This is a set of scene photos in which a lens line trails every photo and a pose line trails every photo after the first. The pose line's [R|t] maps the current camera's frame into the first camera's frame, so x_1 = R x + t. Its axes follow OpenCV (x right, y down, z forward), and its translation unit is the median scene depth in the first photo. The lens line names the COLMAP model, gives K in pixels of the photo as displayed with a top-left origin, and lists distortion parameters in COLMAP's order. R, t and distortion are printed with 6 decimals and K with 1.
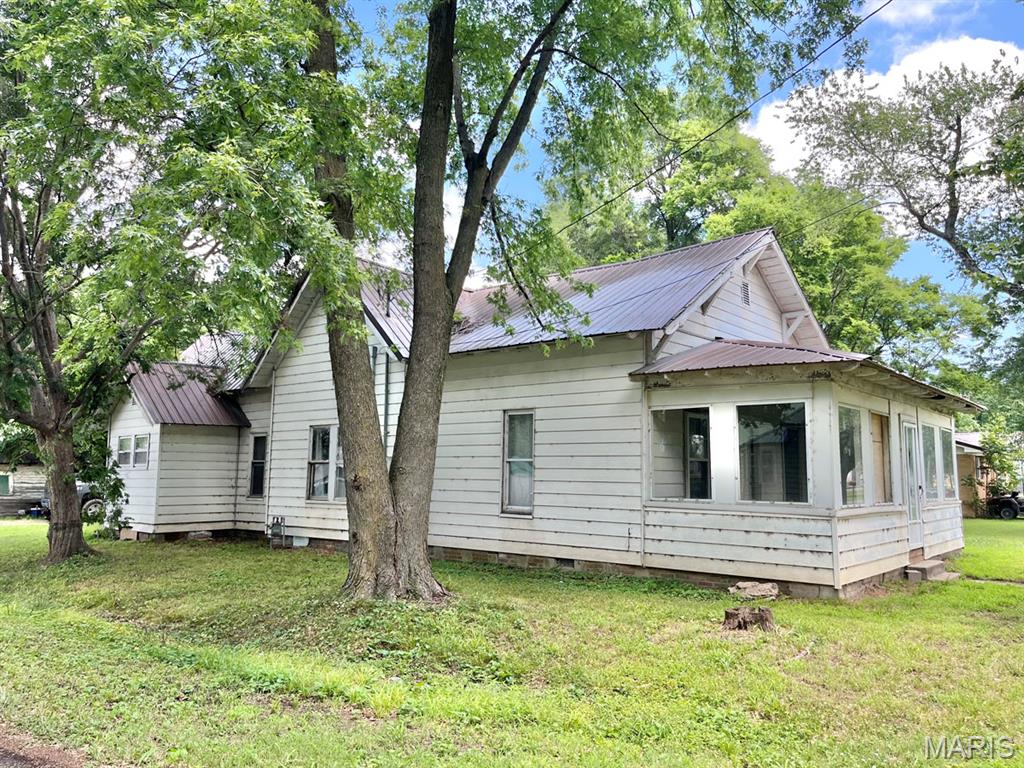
lens RADIAL K [[782.8, 0, 514.4], [0, 782.8, 381.5], [0, 0, 1]] dist [0.088478, -0.110553]
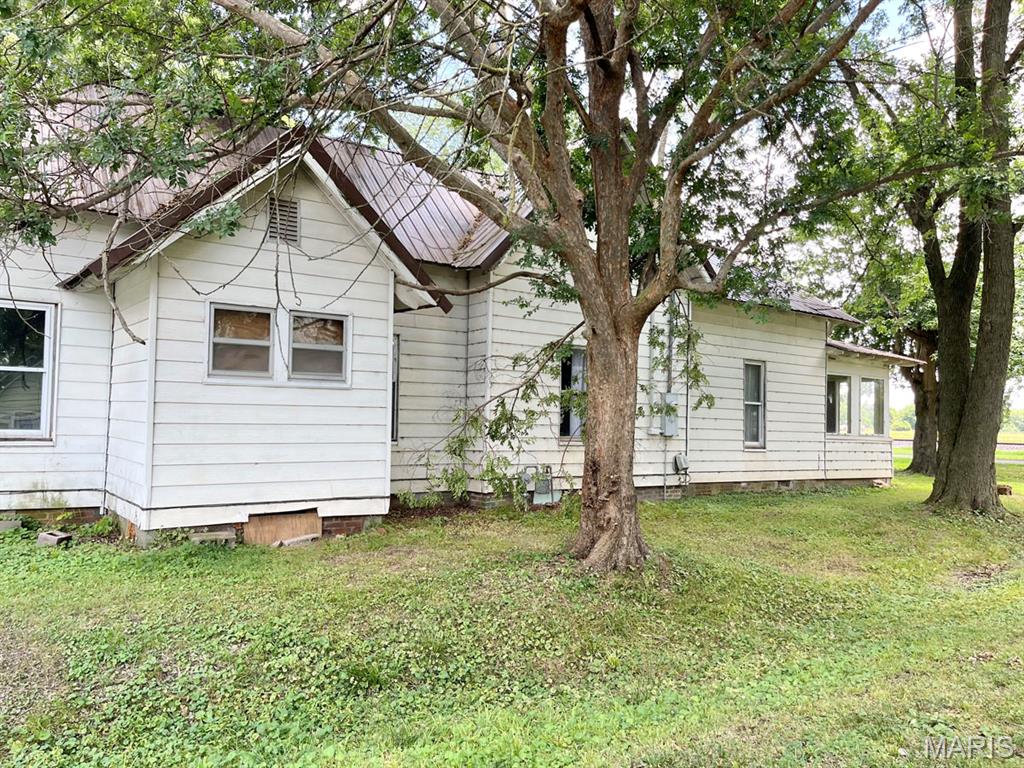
lens RADIAL K [[782.8, 0, 514.4], [0, 782.8, 381.5], [0, 0, 1]] dist [0.088478, -0.110553]
pose [[0.252120, 0.032559, 0.967148, -1.245134], [-0.139889, 0.990162, 0.003133, 0.115584], [-0.957532, -0.136084, 0.254194, 1.057472]]
